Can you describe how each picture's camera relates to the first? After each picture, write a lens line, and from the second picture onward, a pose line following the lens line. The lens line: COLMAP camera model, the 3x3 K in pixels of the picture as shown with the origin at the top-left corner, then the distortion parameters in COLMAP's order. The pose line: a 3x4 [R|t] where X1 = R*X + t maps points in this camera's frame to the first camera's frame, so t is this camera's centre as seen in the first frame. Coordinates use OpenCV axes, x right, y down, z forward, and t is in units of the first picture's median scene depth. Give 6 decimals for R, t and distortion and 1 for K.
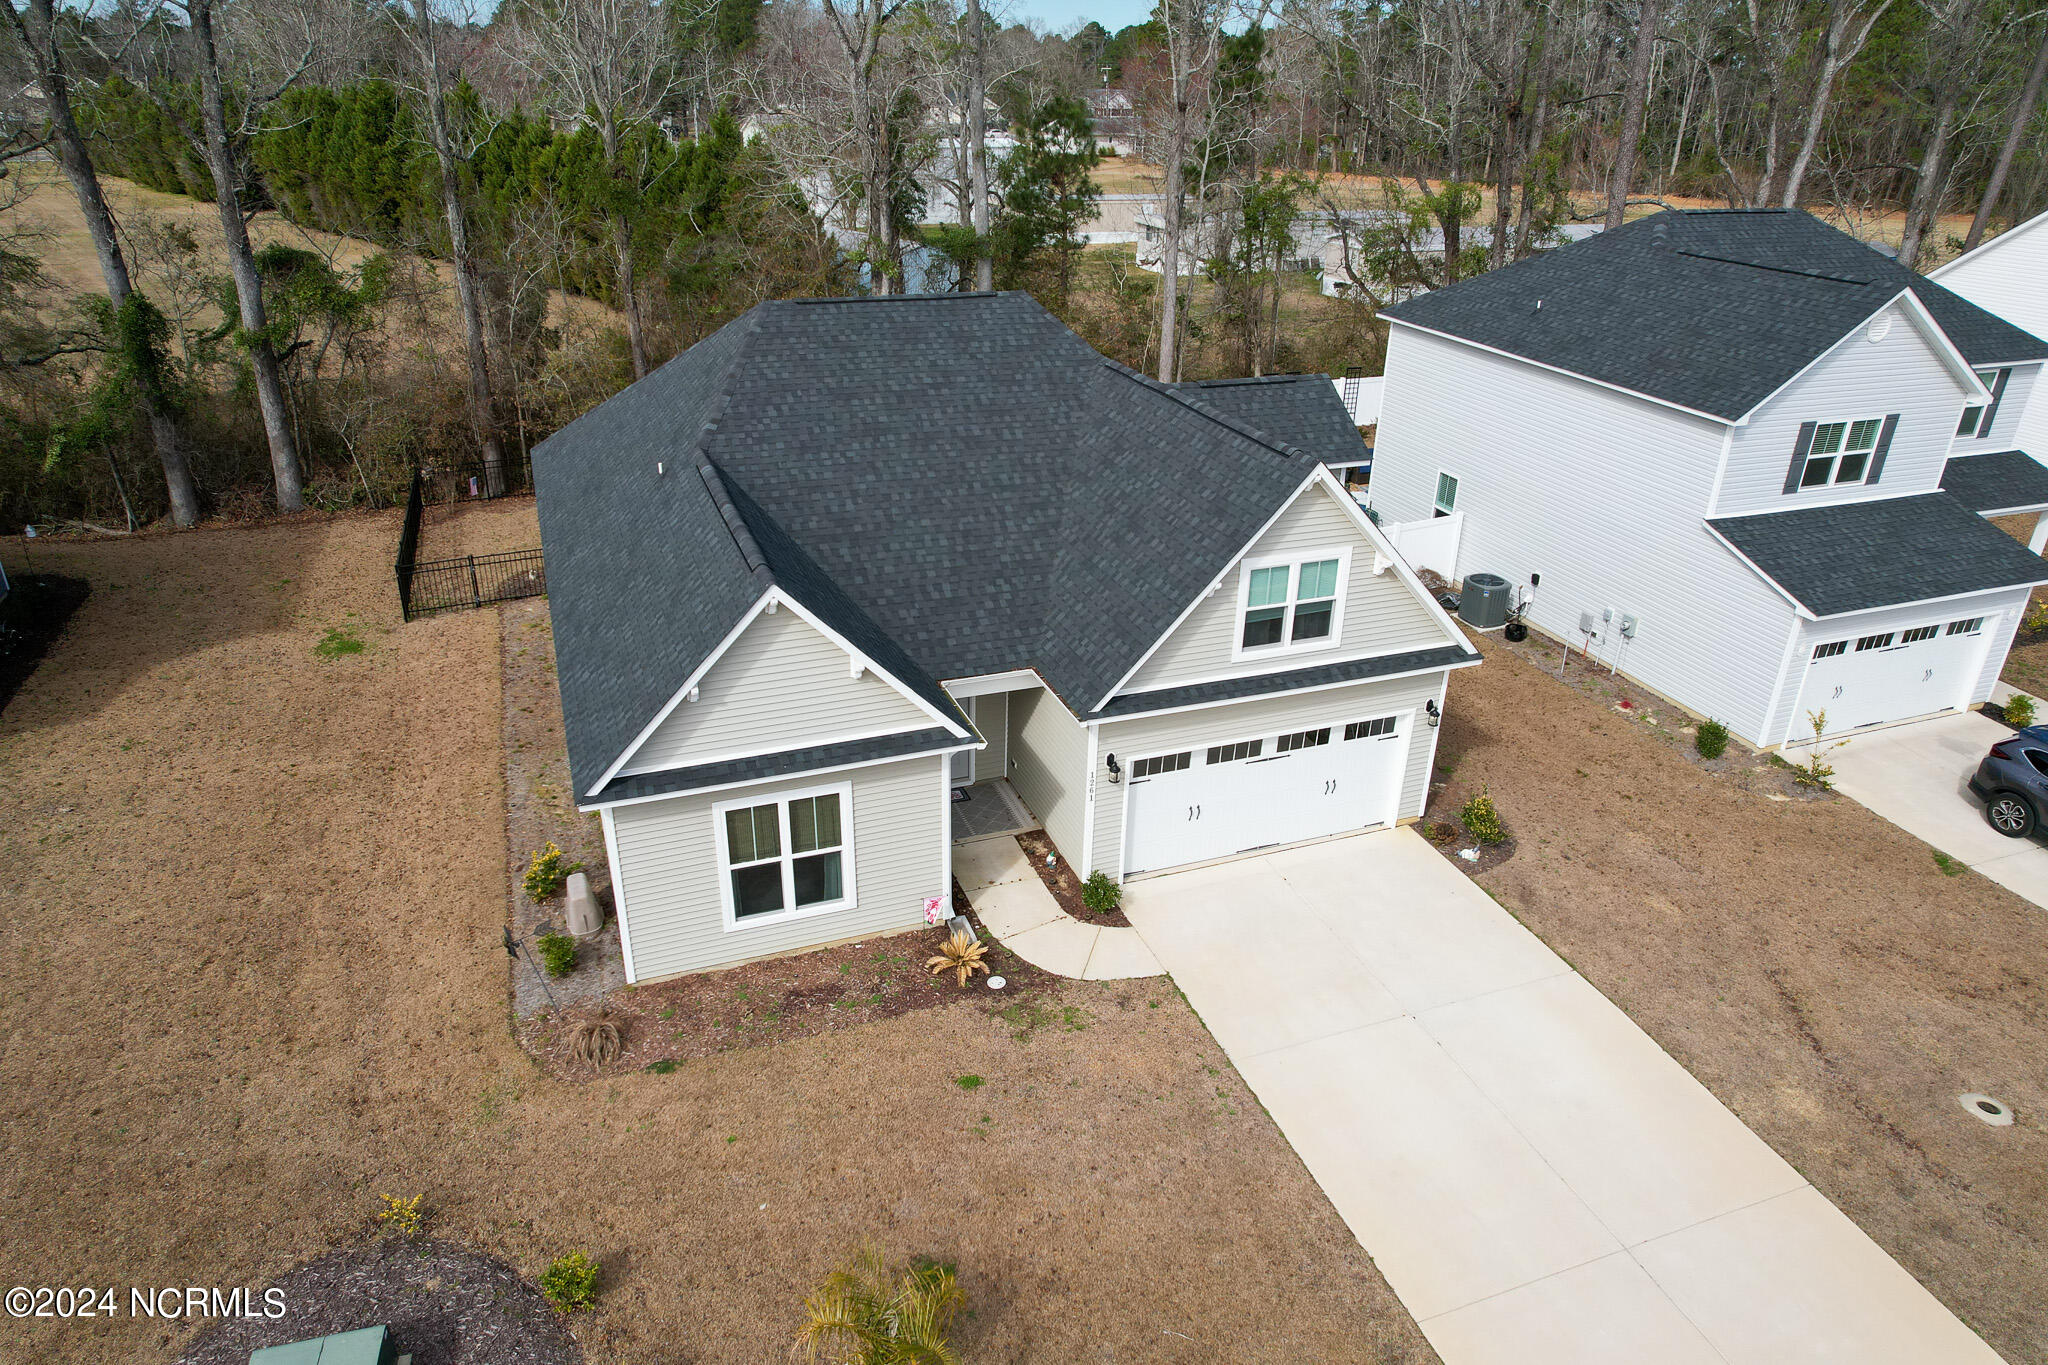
lens RADIAL K [[1306.6, 0, 1024.0], [0, 1306.6, 682.5], [0, 0, 1]] dist [-0.070329, 0.057932]
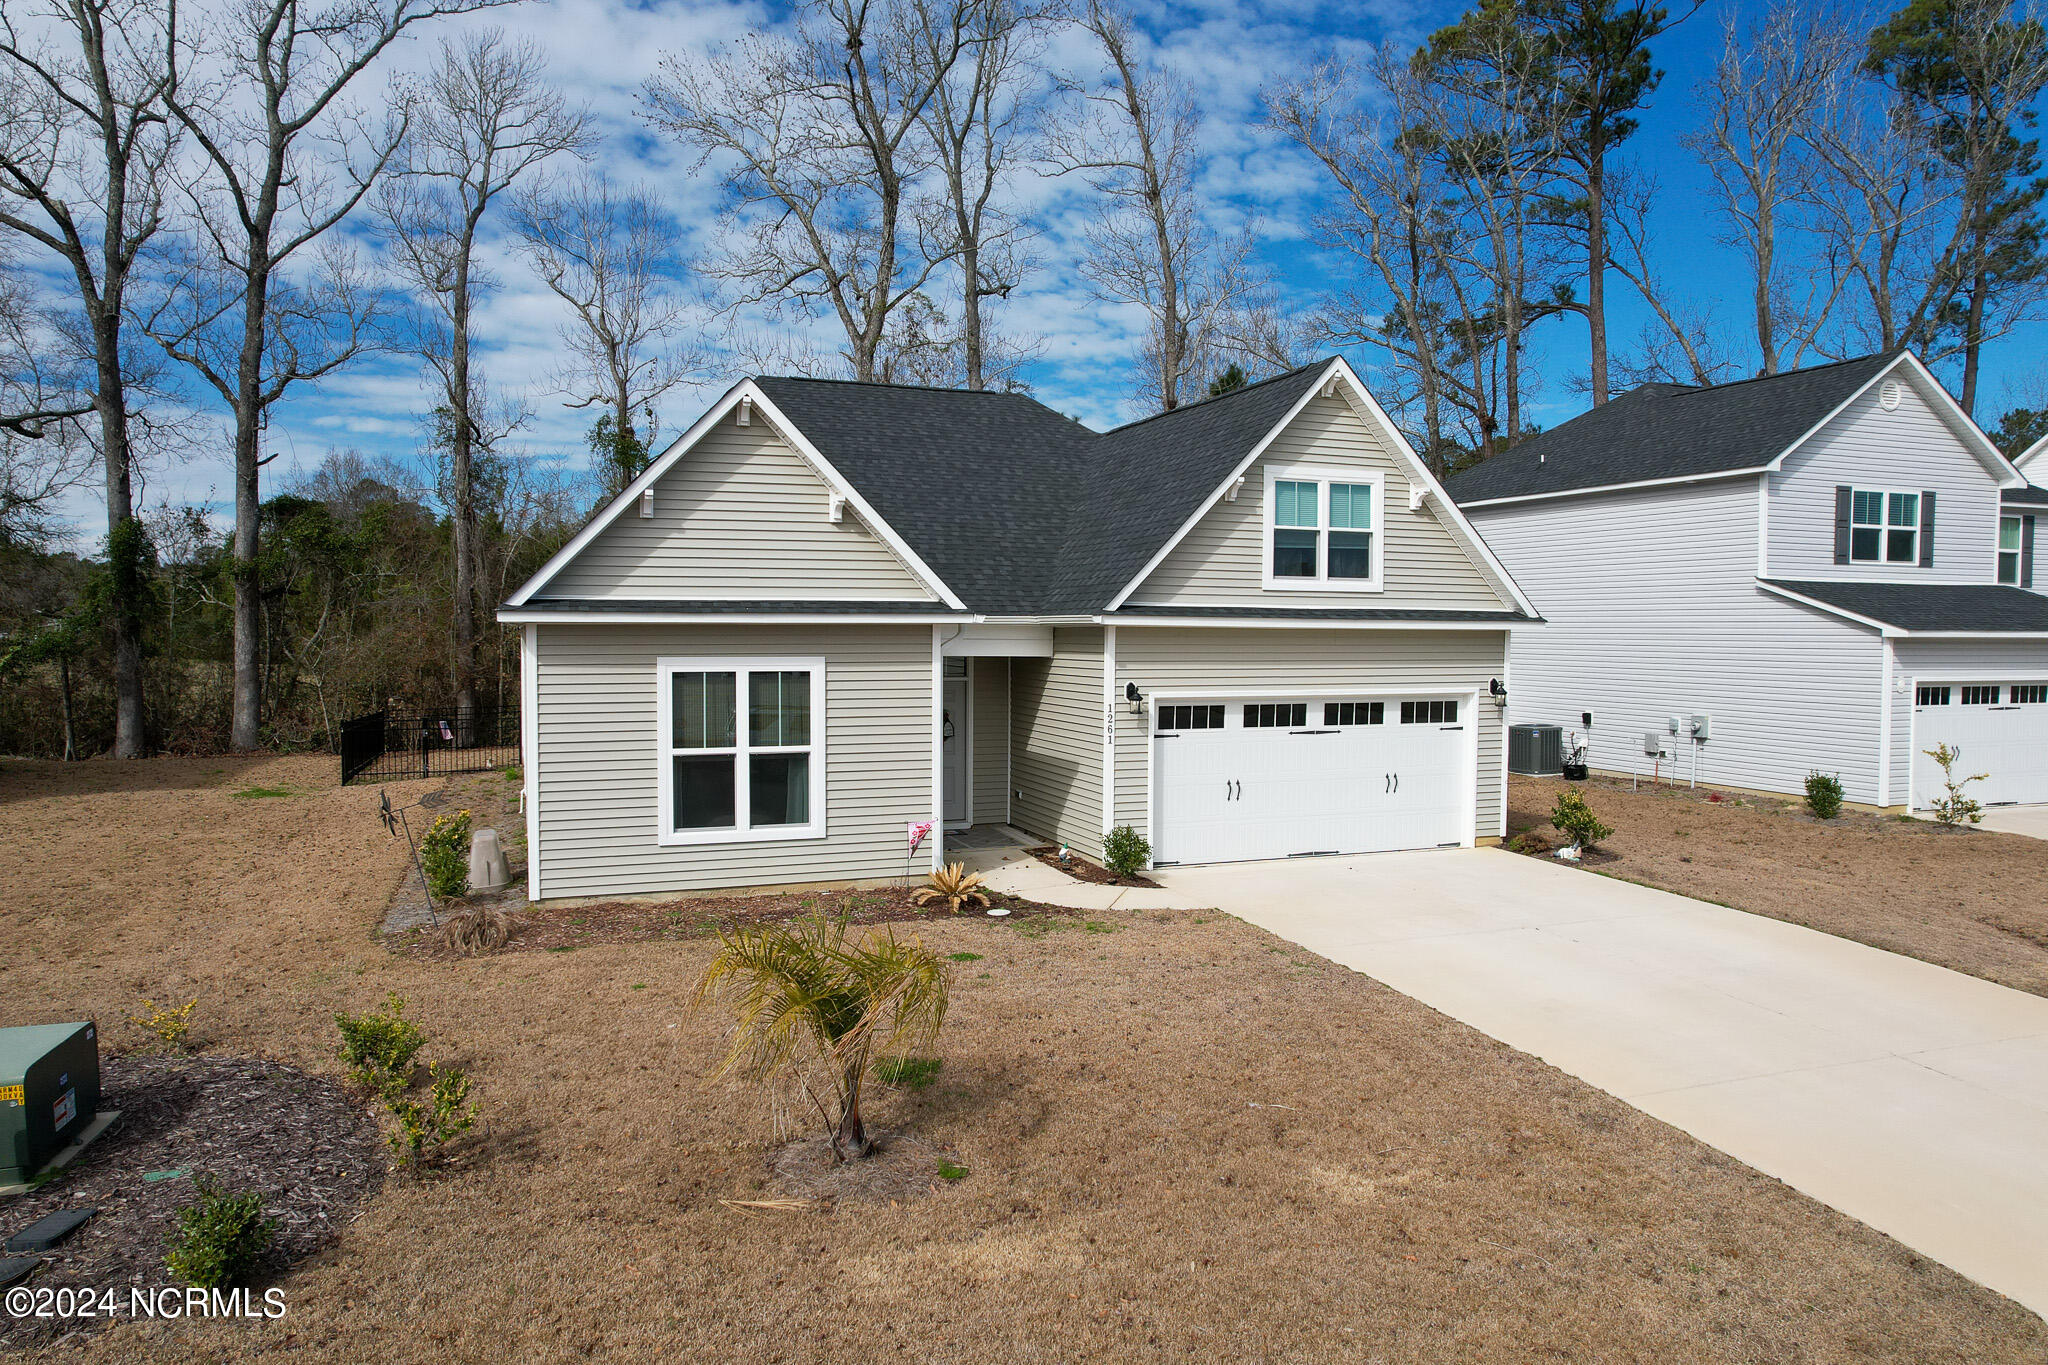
lens RADIAL K [[1344.8, 0, 1024.0], [0, 1344.8, 682.5], [0, 0, 1]] dist [-0.076011, 0.067498]
pose [[0.999882, -0.015321, 0.001210, -0.004113], [0.014556, 0.918778, -0.394506, 0.364233], [0.004932, 0.394477, 0.918893, 0.174343]]
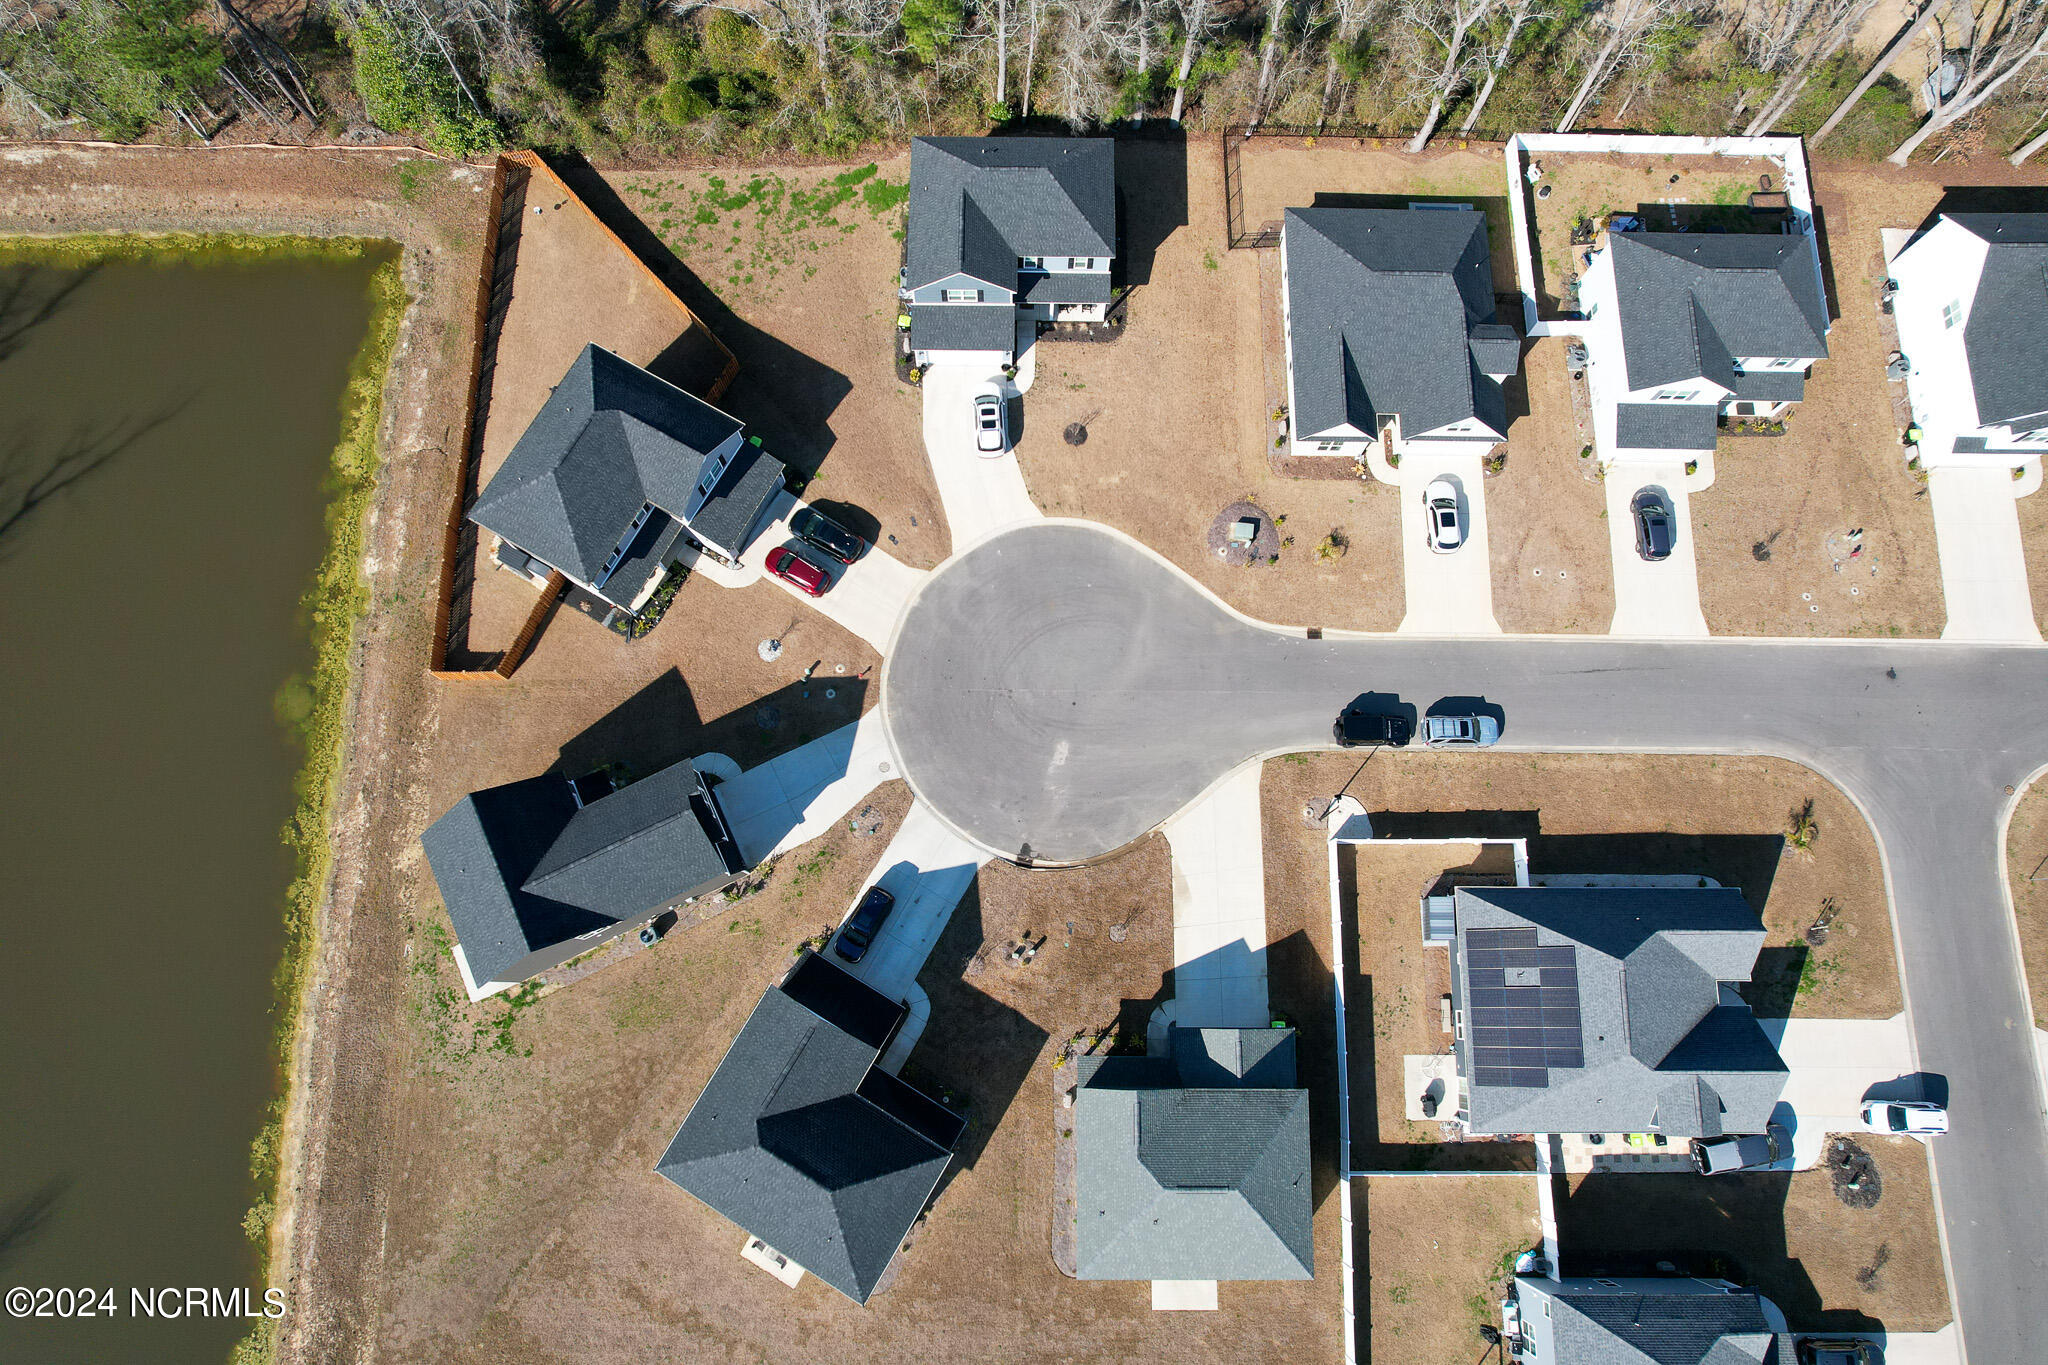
lens RADIAL K [[1284.2, 0, 1028.0], [0, 1284.2, 690.5], [0, 0, 1]] dist [-0.083907, 0.060264]
pose [[0.932874, 0.346551, -0.098227, -0.378320], [-0.142358, 0.605212, 0.783232, -2.385715], [0.330878, -0.716674, 0.613921, -2.433150]]
